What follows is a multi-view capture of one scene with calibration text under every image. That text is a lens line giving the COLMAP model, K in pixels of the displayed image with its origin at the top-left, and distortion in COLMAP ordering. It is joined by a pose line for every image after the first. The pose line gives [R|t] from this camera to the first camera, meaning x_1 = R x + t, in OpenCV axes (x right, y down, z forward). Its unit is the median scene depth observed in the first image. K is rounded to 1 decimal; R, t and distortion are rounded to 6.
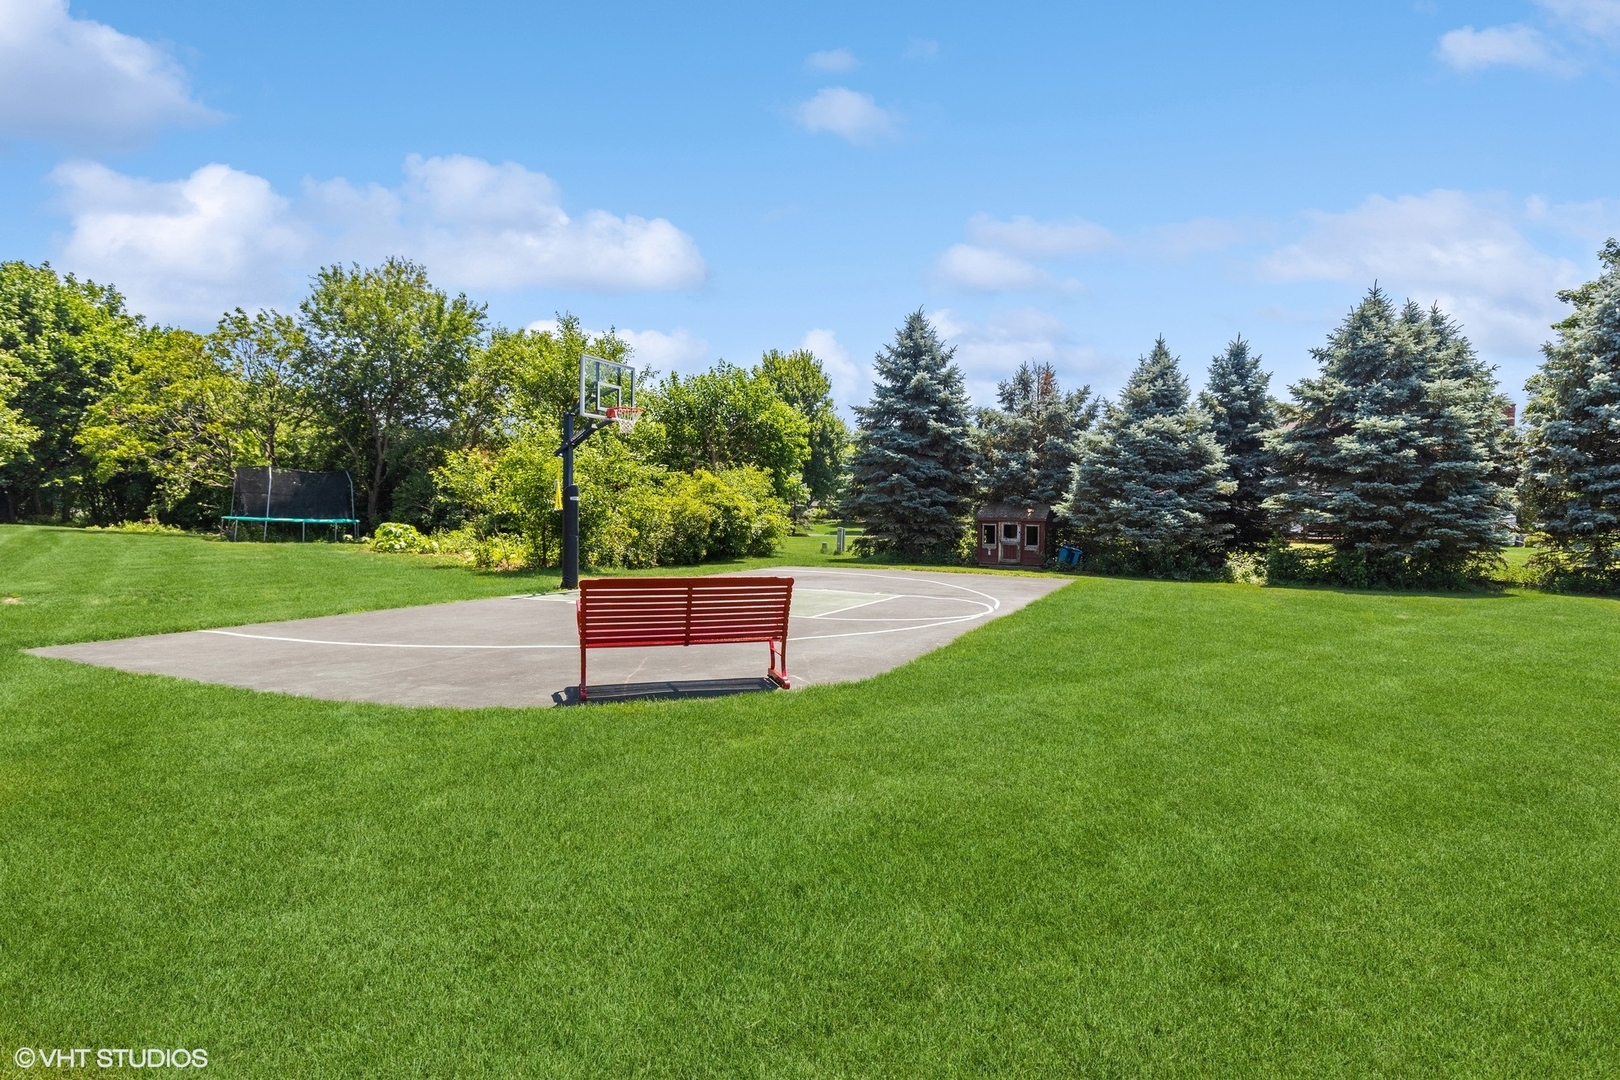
lens RADIAL K [[860.9, 0, 812.2], [0, 860.9, 525.6], [0, 0, 1]] dist [-0.003320, -0.000286]
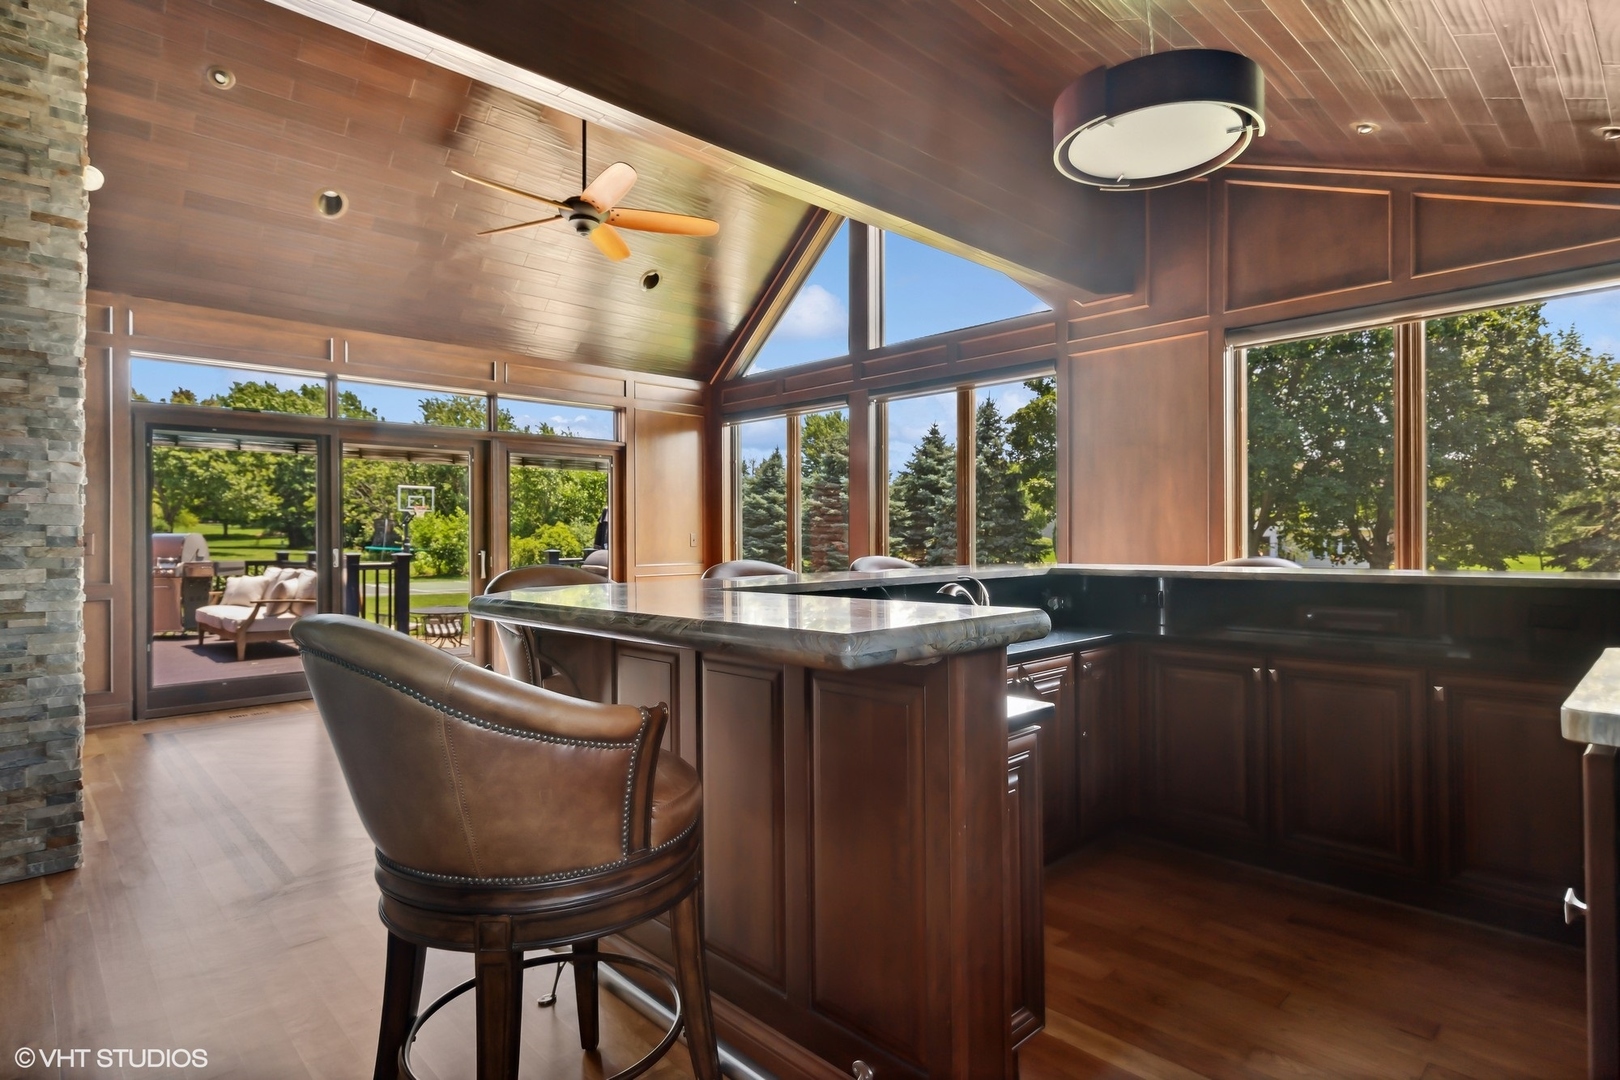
lens RADIAL K [[860.9, 0, 804.5], [0, 860.9, 542.2], [0, 0, 1]] dist [-0.003320, -0.000286]
pose [[0.962051, 0.000362, -0.272869, 0.609077], [-0.001194, 0.999995, -0.002882, -0.014619], [0.272867, 0.003099, 0.962047, -0.414630]]
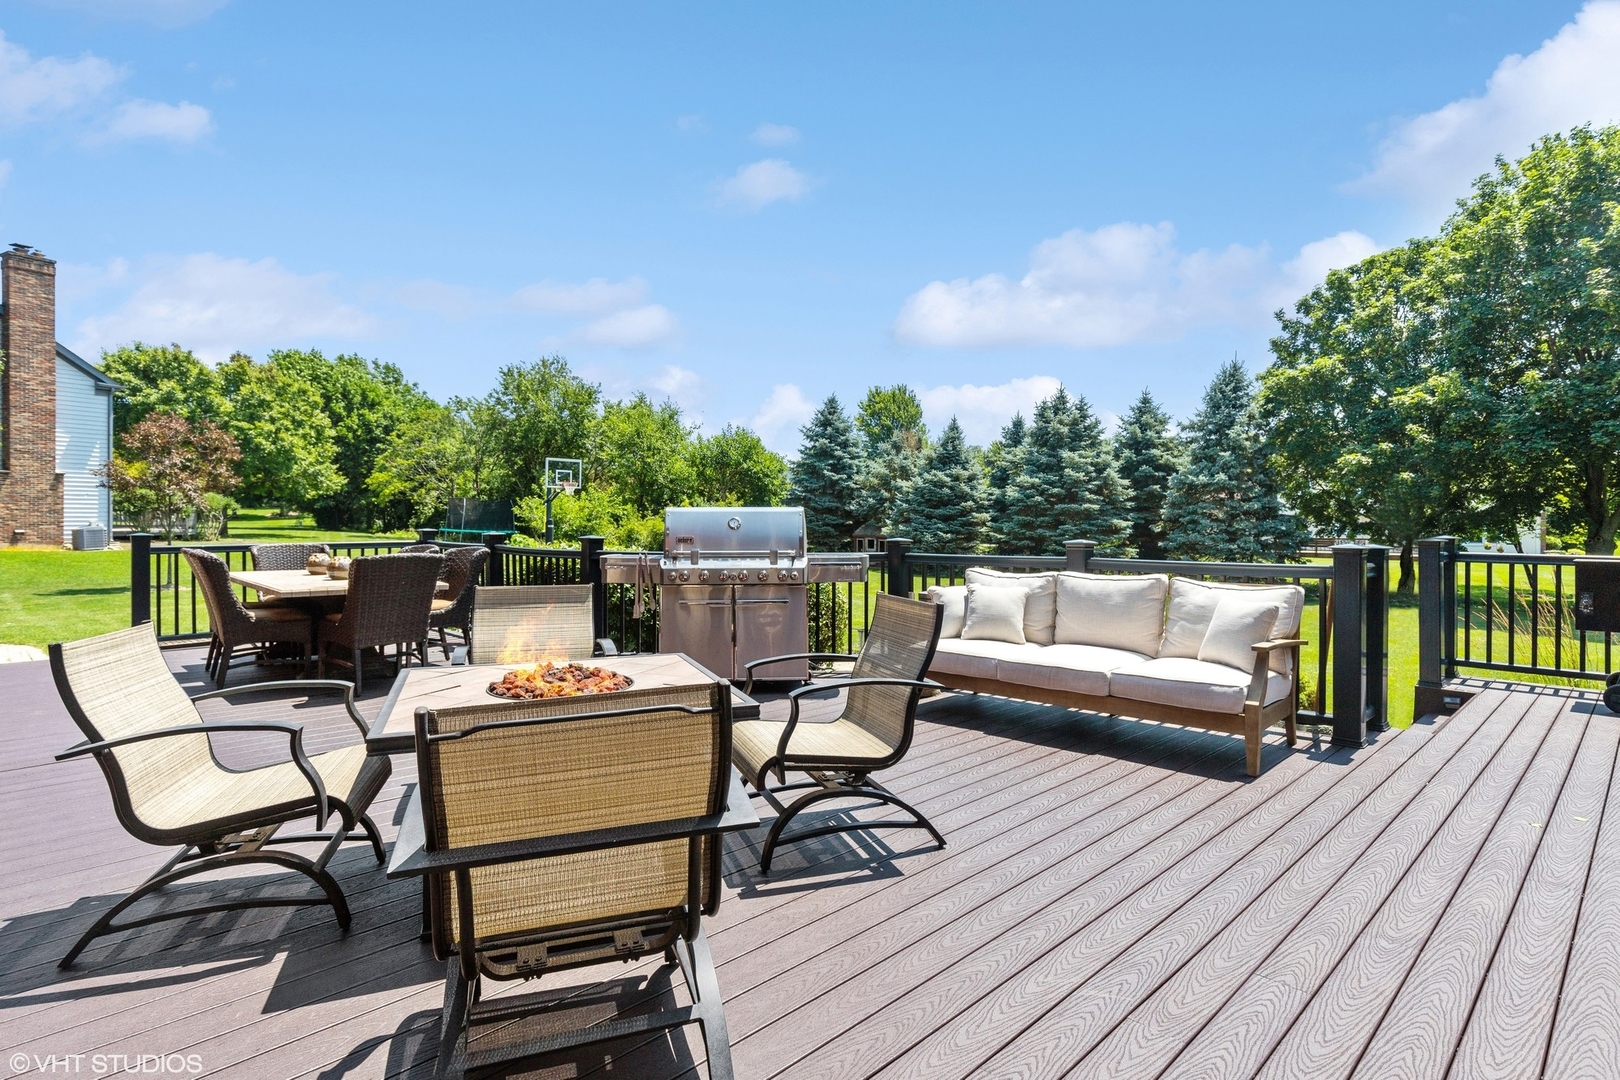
lens RADIAL K [[860.9, 0, 813.5], [0, 860.9, 538.0], [0, 0, 1]] dist [-0.003320, -0.000286]
pose [[0.965368, 0.009246, -0.260727, 0.368776], [-0.006693, 0.999921, 0.010679, -0.013347], [0.260805, -0.008564, 0.965354, -0.341586]]
